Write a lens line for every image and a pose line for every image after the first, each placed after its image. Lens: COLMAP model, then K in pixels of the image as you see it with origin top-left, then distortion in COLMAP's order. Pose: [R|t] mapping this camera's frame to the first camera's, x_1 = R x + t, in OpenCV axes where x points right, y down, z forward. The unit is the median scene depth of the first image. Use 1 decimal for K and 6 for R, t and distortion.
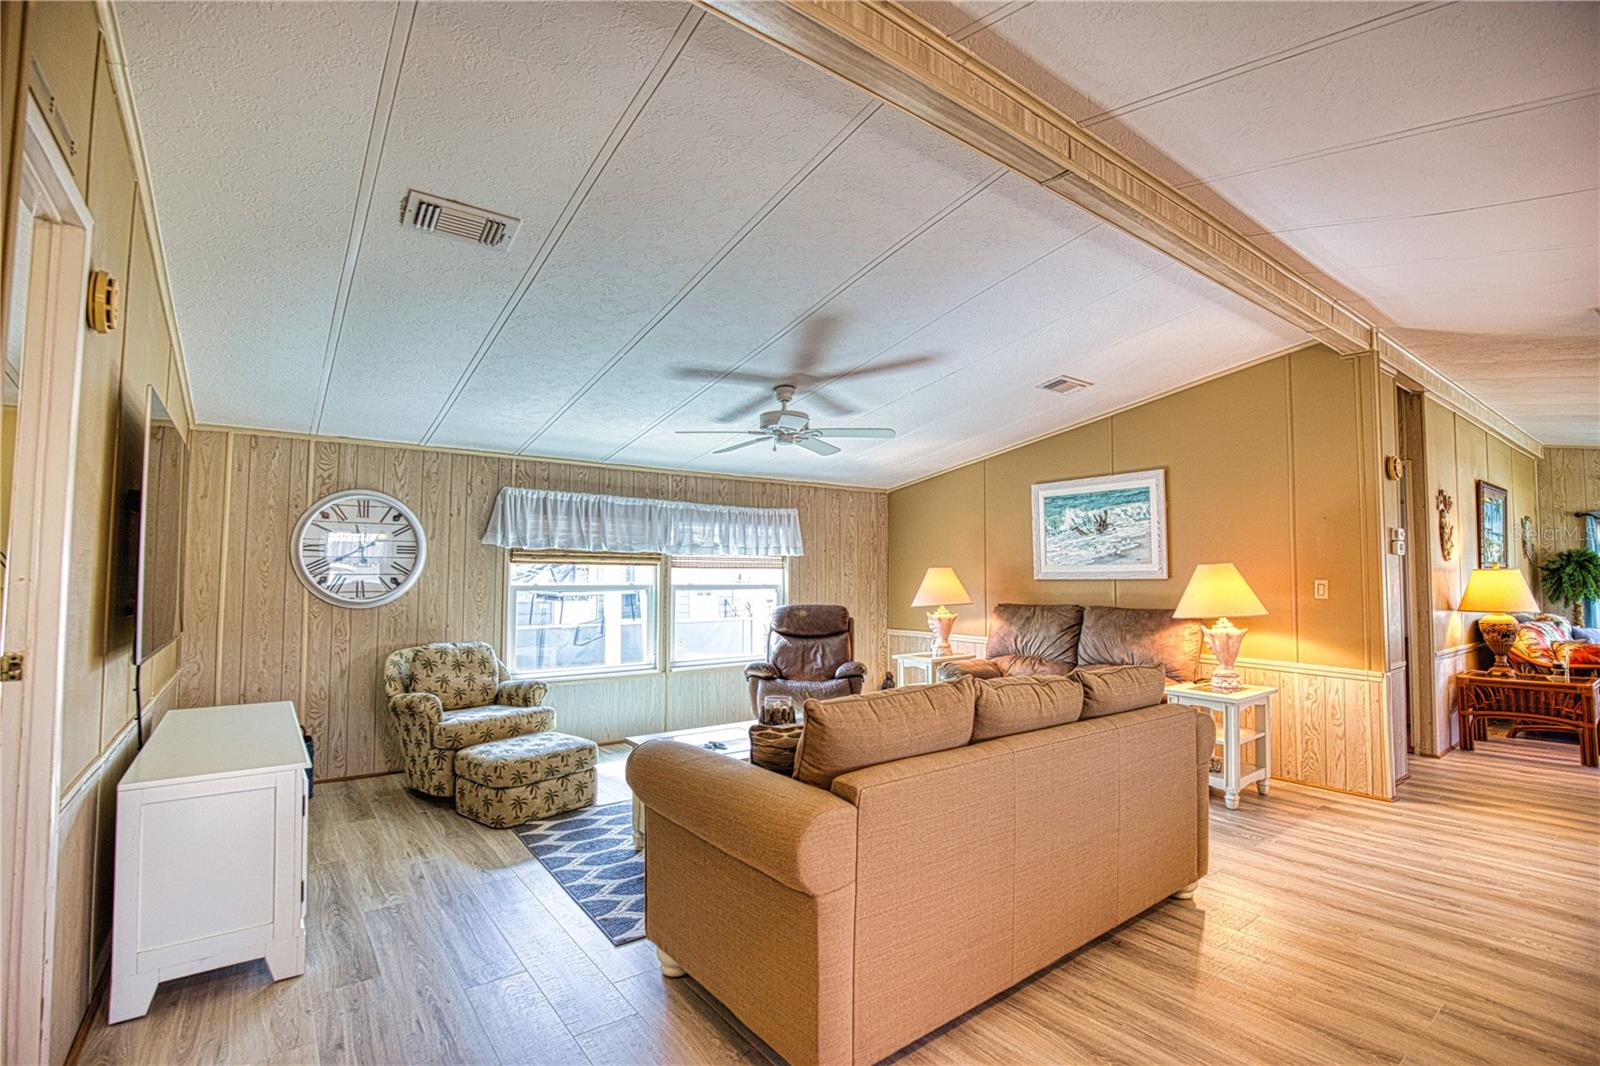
lens RADIAL K [[730.8, 0, 808.6], [0, 730.8, 541.1], [0, 0, 1]] dist [-0.035686, 0.006967]
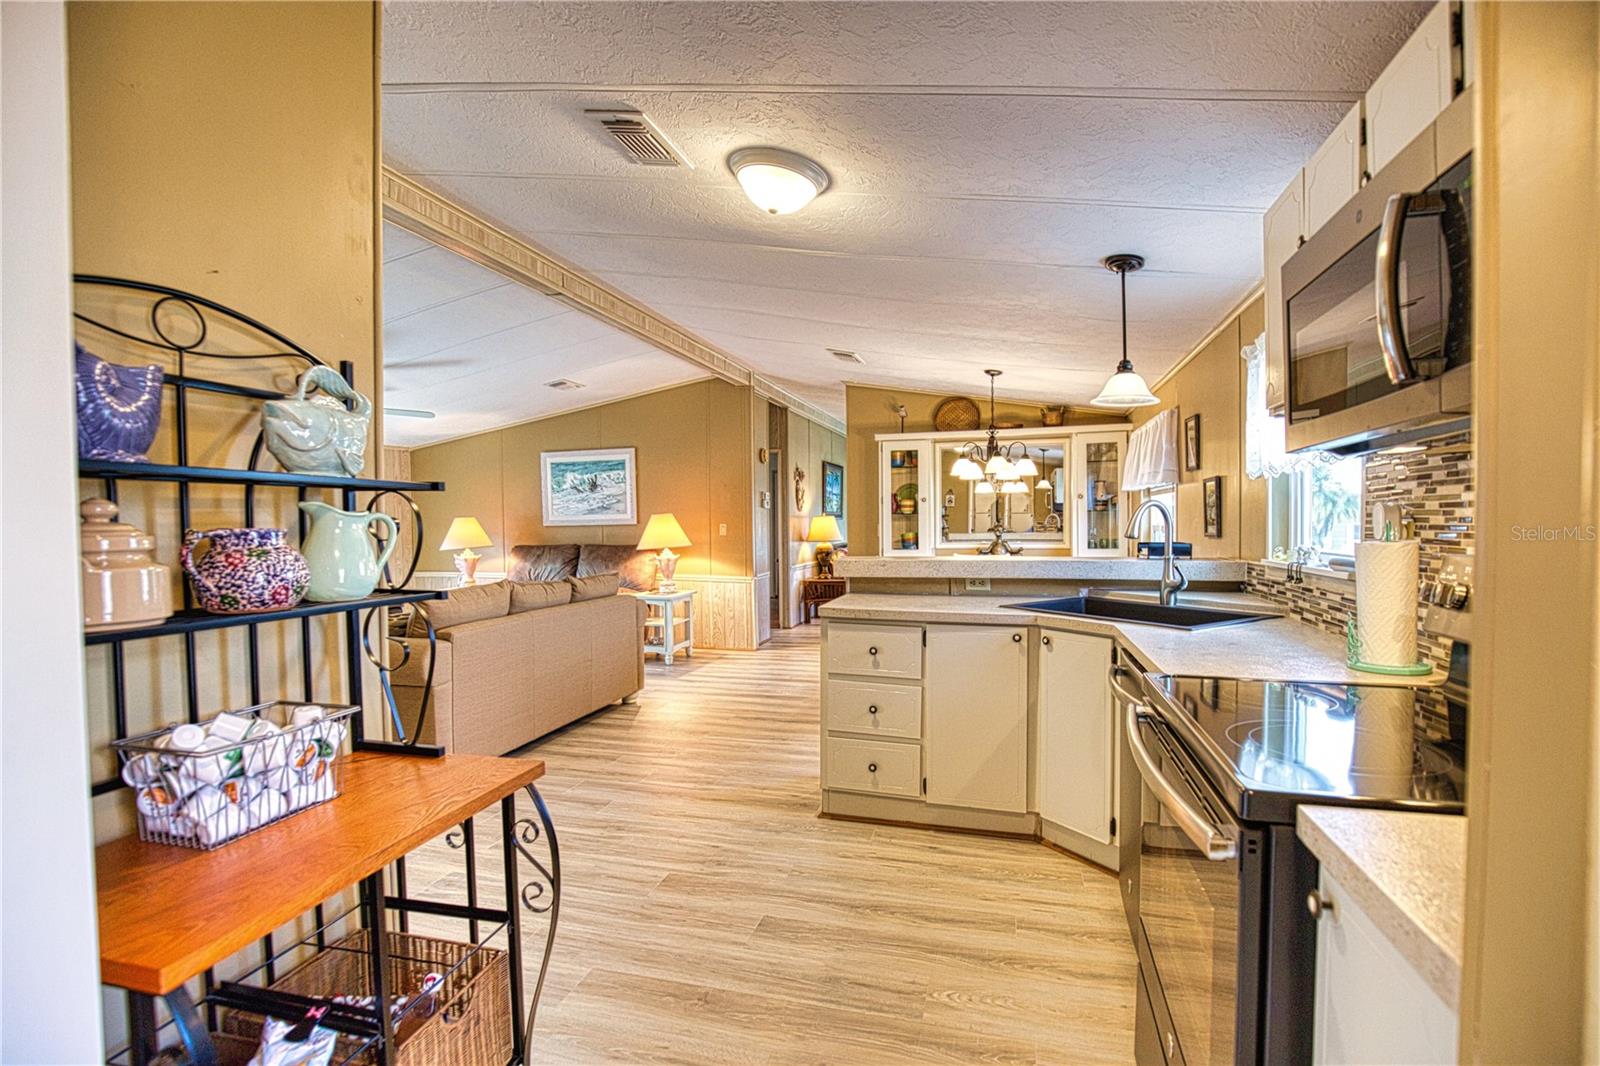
lens RADIAL K [[730.8, 0, 807.4], [0, 730.8, 542.3], [0, 0, 1]] dist [-0.035686, 0.006967]
pose [[0.798036, -0.028299, 0.601944, -0.106283], [-0.015859, 0.997564, 0.067924, -0.015286], [-0.602400, -0.063752, 0.795644, -0.350738]]
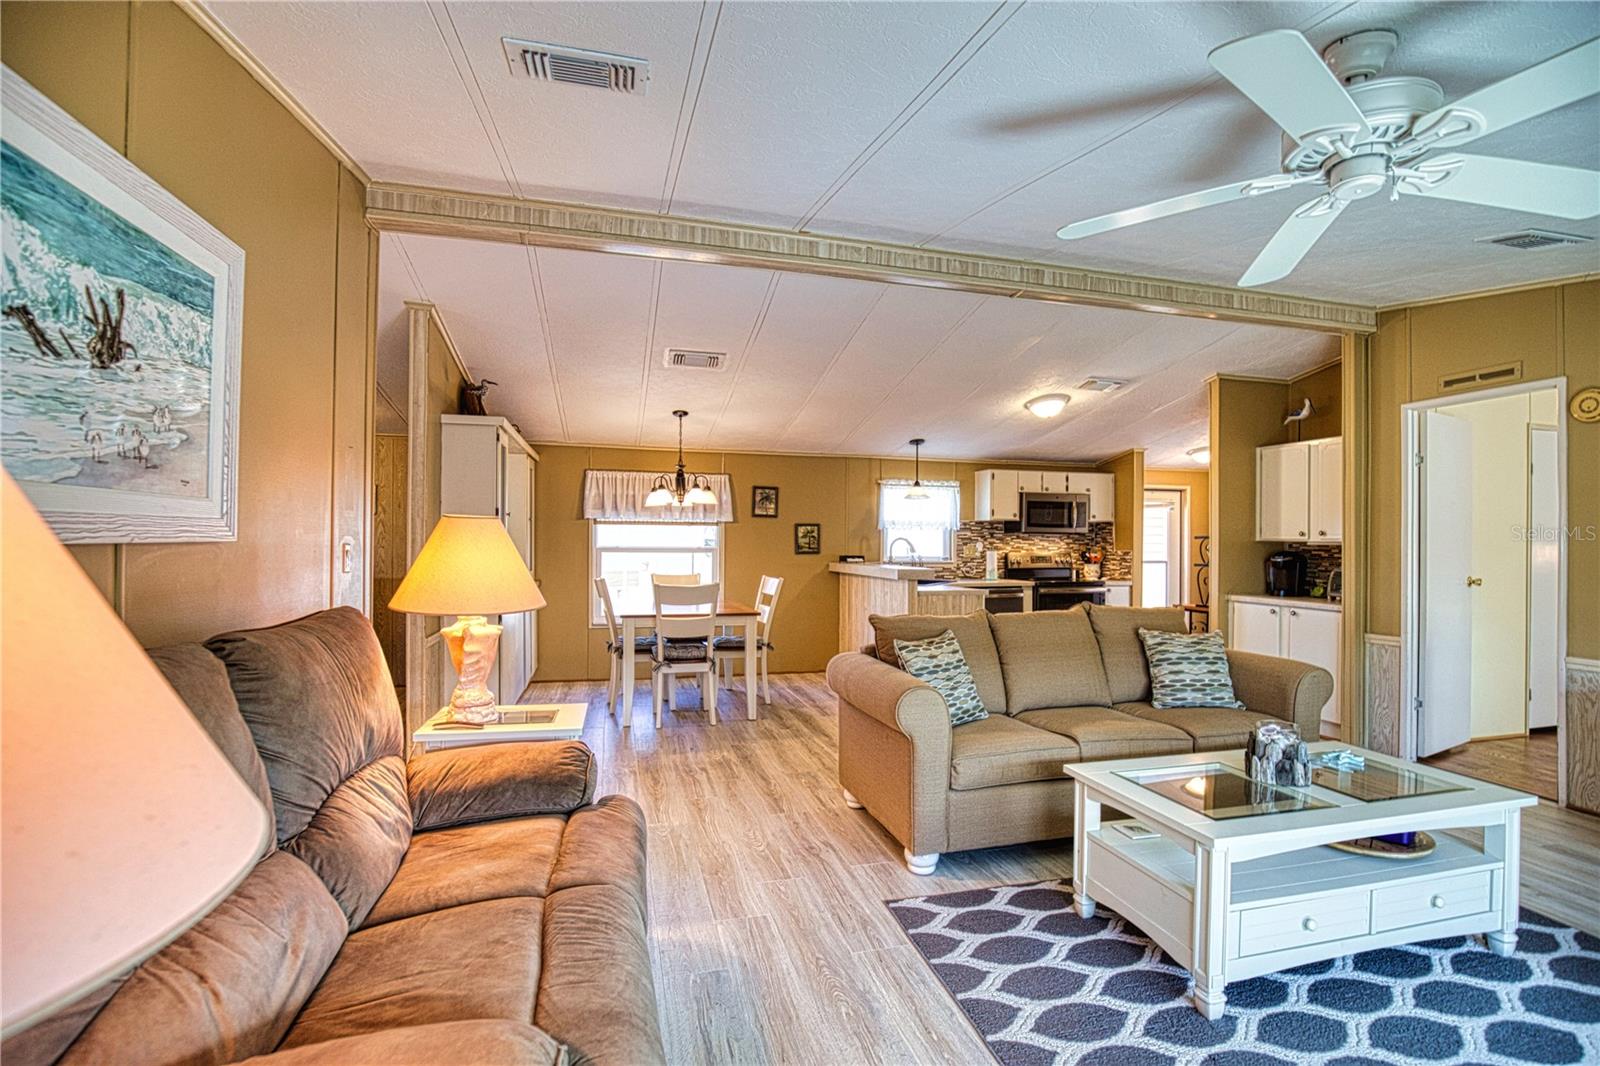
lens RADIAL K [[730.8, 0, 807.6], [0, 730.8, 541.3], [0, 0, 1]] dist [-0.035686, 0.006967]
pose [[-0.924543, -0.008797, 0.380975, 0.070531], [-0.028748, 0.998495, -0.046707, 0.057122], [-0.379991, -0.054135, -0.923405, 1.156699]]
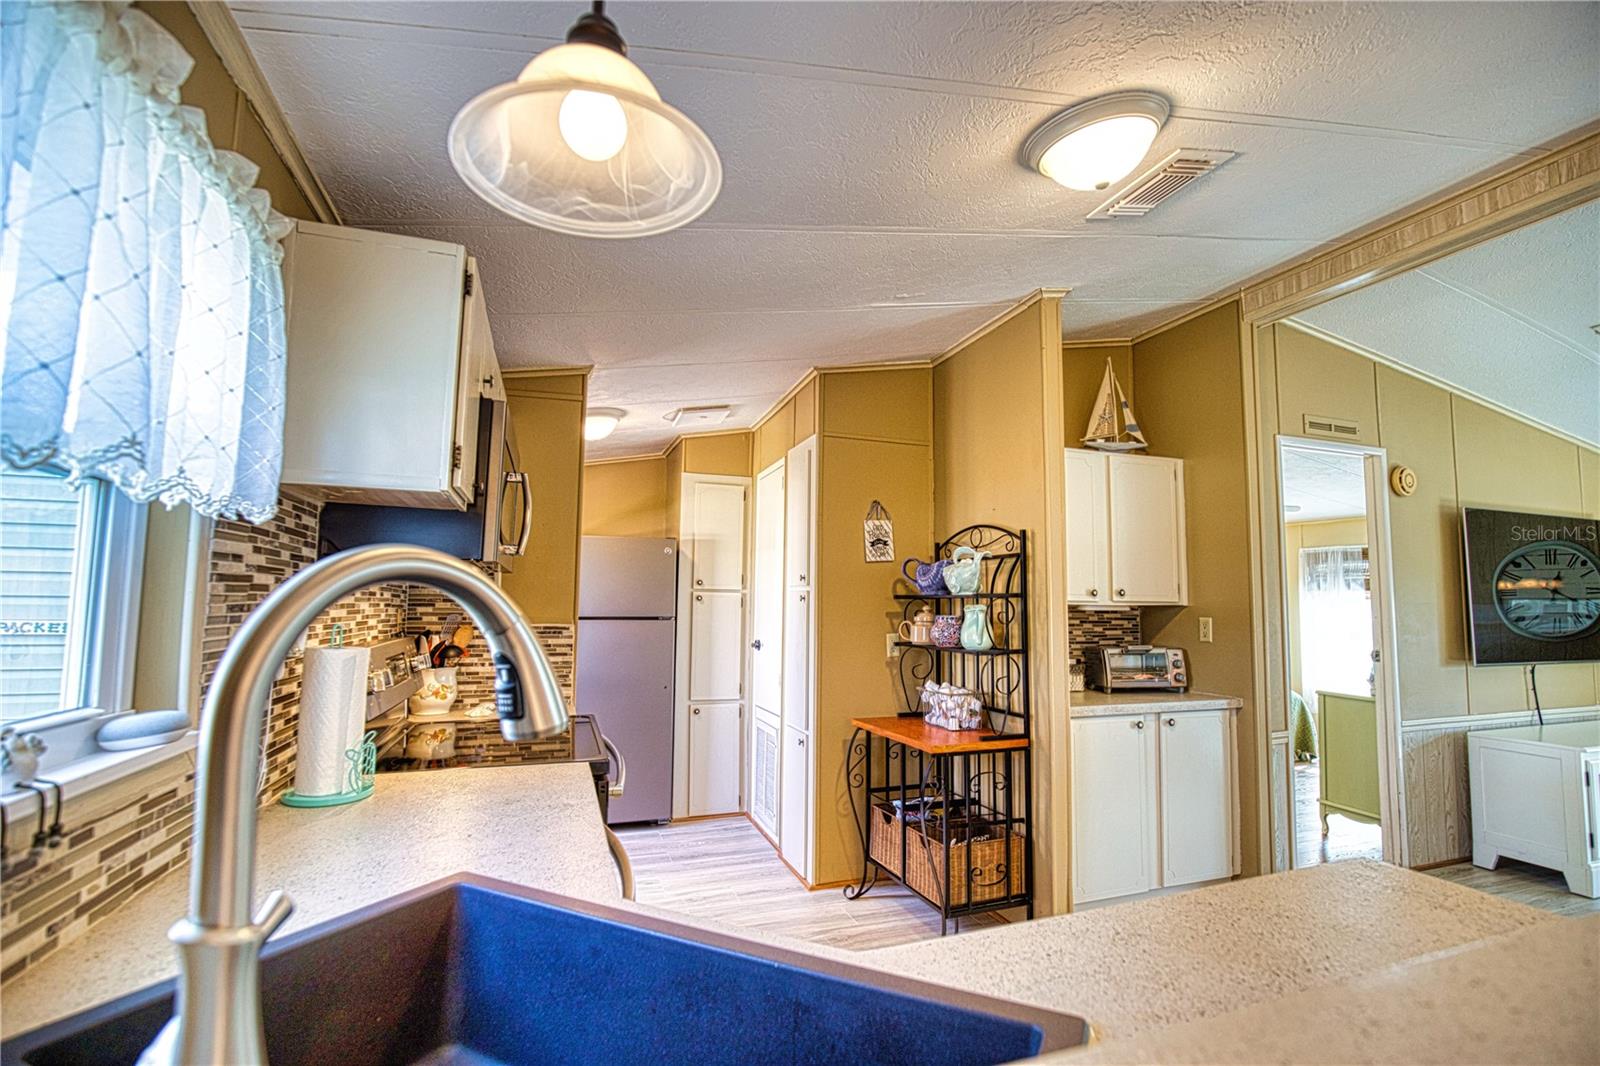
lens RADIAL K [[730.8, 0, 813.0], [0, 730.8, 542.9], [0, 0, 1]] dist [-0.035686, 0.006967]
pose [[-0.300438, -0.086482, -0.949873, 0.479248], [0.037226, 0.994059, -0.102279, -0.004026], [0.953075, -0.066088, -0.295433, -0.007463]]
